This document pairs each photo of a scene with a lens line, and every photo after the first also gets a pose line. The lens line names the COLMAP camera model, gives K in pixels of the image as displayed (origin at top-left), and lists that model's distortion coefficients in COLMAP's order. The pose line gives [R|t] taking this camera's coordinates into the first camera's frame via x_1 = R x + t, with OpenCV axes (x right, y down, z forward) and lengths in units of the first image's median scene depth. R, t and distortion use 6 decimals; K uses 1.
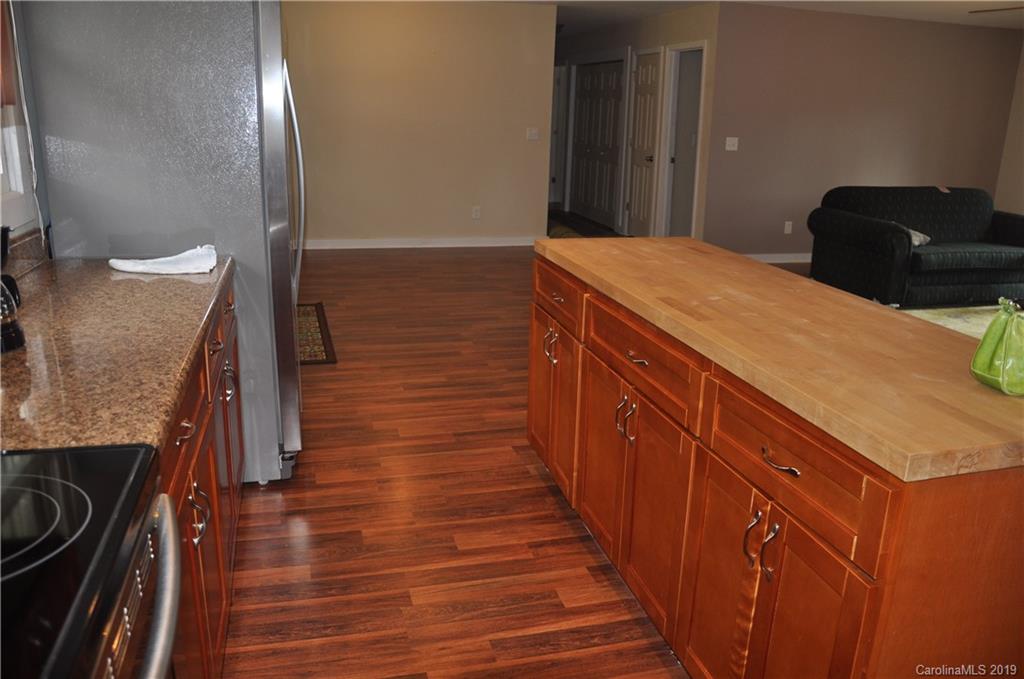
lens RADIAL K [[801.0, 0, 511.7], [0, 801.0, 338.7], [0, 0, 1]] dist [-0.138615, 0.096347]
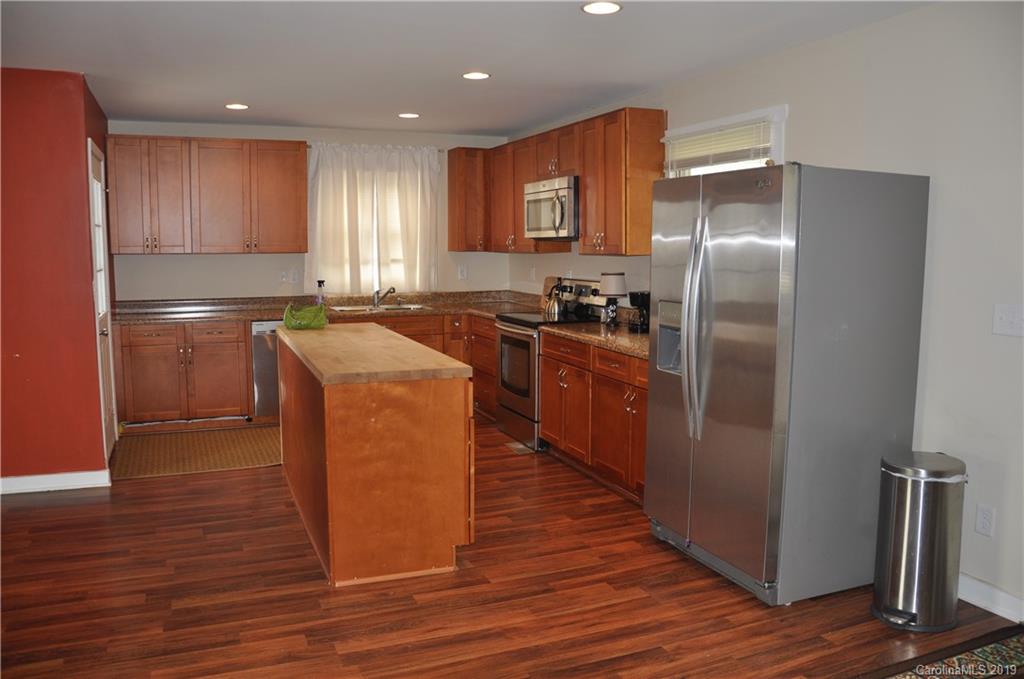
lens RADIAL K [[801.0, 0, 517.3], [0, 801.0, 335.4], [0, 0, 1]] dist [-0.138615, 0.096347]
pose [[-0.990184, -0.009618, -0.139437, 0.107465], [-0.061667, 0.925342, 0.374086, -0.519302], [0.125428, 0.379012, -0.916852, 1.763273]]
